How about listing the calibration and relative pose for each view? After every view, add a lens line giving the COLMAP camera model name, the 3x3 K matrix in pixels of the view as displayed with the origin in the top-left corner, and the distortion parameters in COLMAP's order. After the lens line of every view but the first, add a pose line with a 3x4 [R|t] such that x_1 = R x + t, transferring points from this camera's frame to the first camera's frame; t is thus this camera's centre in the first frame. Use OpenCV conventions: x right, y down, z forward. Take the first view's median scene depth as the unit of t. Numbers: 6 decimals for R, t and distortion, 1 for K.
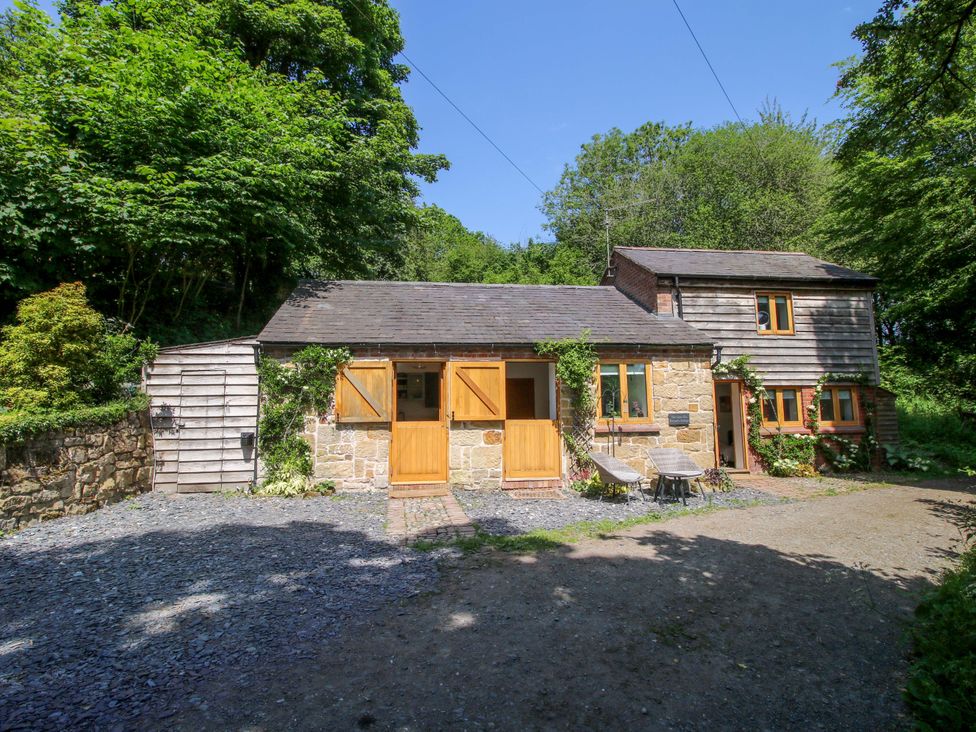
lens RADIAL K [[508.3, 0, 481.6], [0, 508.3, 358.5], [0, 0, 1]] dist [0.002670, -0.015966]
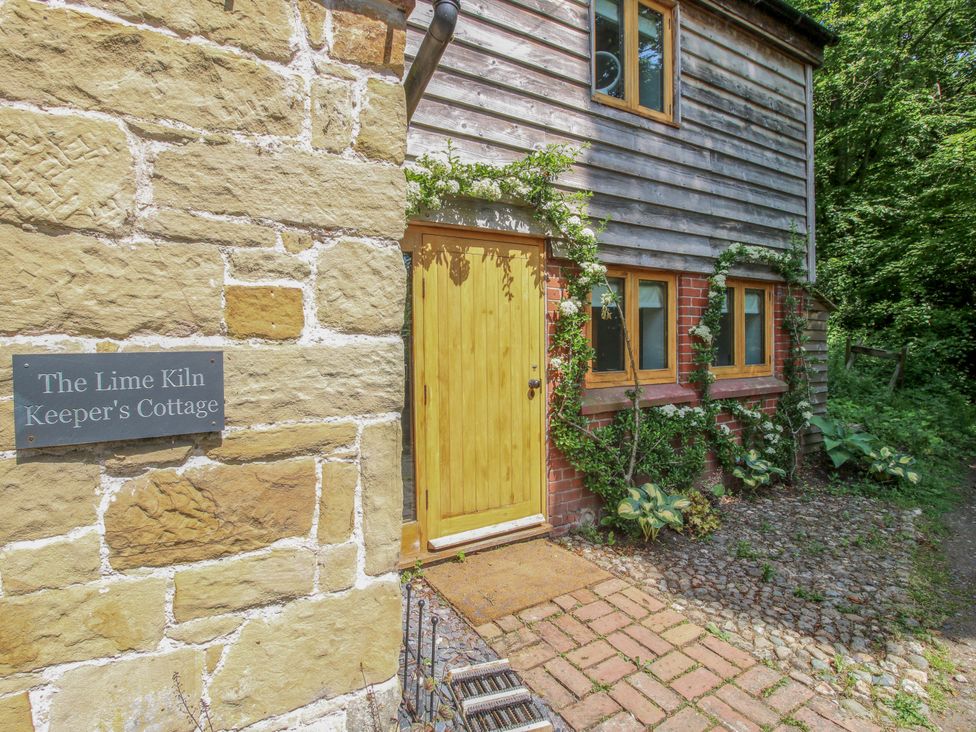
lens RADIAL K [[508.3, 0, 481.6], [0, 508.3, 358.5], [0, 0, 1]] dist [0.002670, -0.015966]
pose [[0.919821, -0.009718, 0.392218, 0.361827], [-0.042718, 0.991269, 0.124743, 0.077734], [-0.390006, -0.131495, 0.911375, 0.733277]]
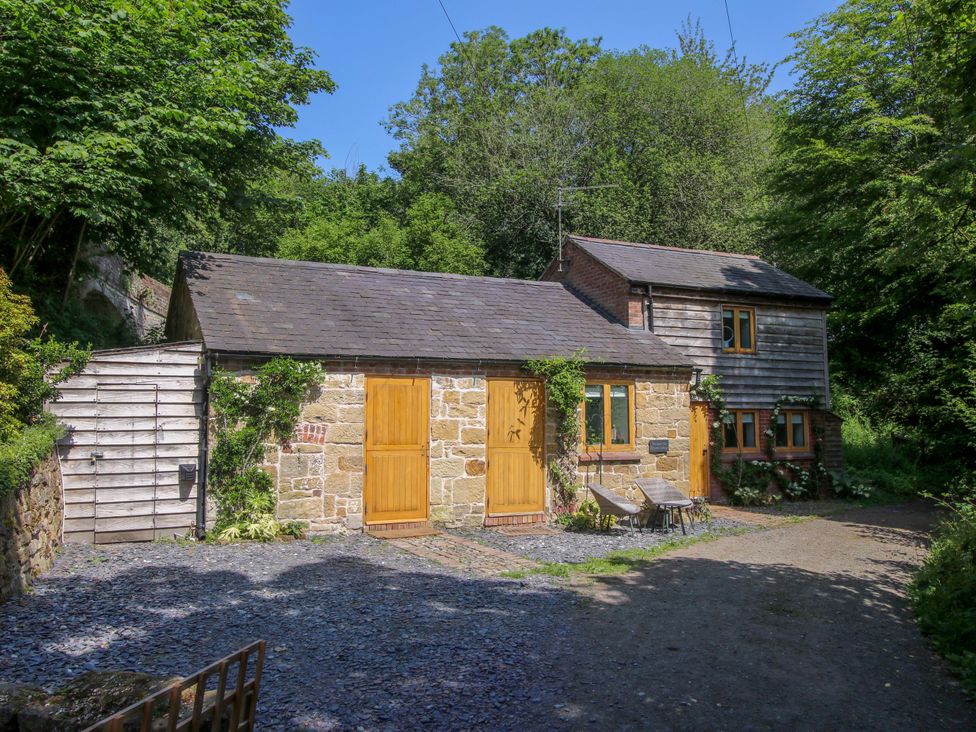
lens RADIAL K [[798.7, 0, 481.4], [0, 798.7, 365.0], [0, 0, 1]] dist [0.008203, -0.001288]
pose [[0.949862, 0.031341, 0.311093, -0.324539], [-0.042000, 0.998736, 0.027622, -0.047184], [-0.309834, -0.039303, 0.949978, -0.239965]]
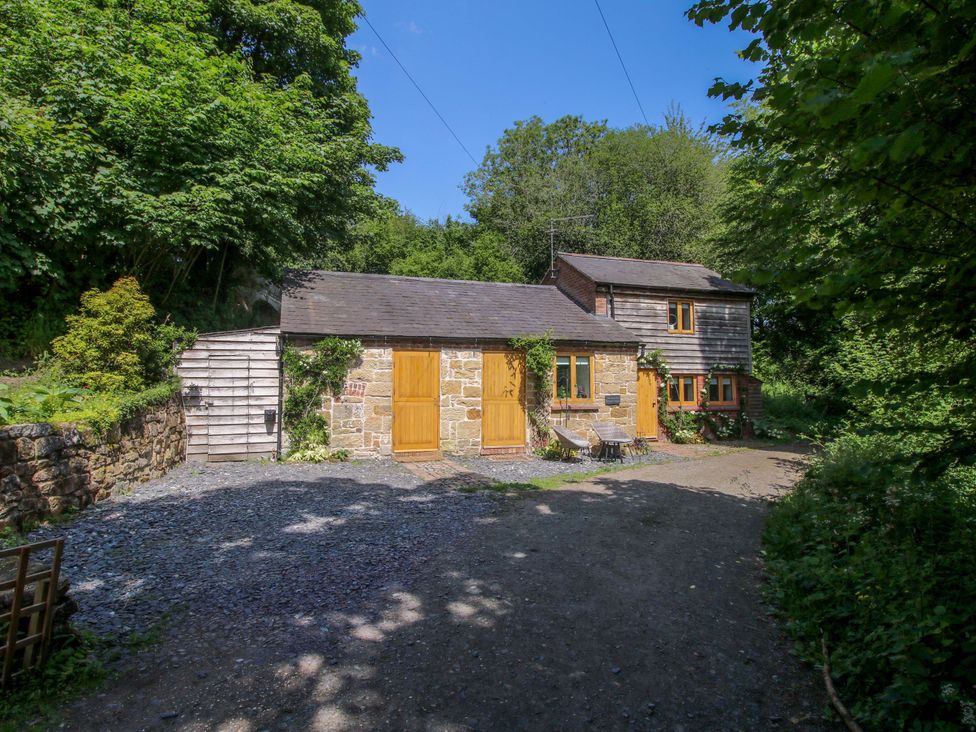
lens RADIAL K [[526.7, 0, 480.3], [0, 526.7, 359.8], [0, 0, 1]] dist [0.004292, -0.017497]
pose [[0.980826, 0.019492, 0.193909, -0.174652], [-0.029952, 0.998241, 0.051158, -0.034525], [-0.192570, -0.055985, 0.979685, -0.207174]]
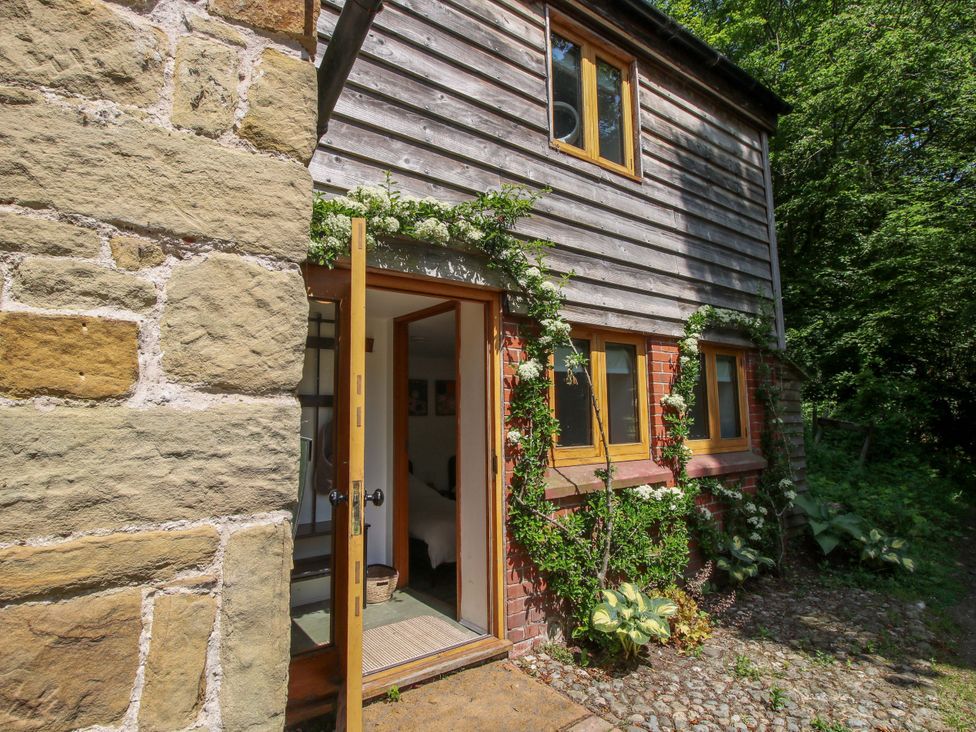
lens RADIAL K [[526.7, 0, 480.3], [0, 526.7, 359.8], [0, 0, 1]] dist [0.004292, -0.017497]
pose [[0.881624, 0.053512, 0.468909, 0.381615], [-0.052023, 0.998515, -0.016140, 0.083298], [-0.469077, -0.010165, 0.883099, 0.768943]]
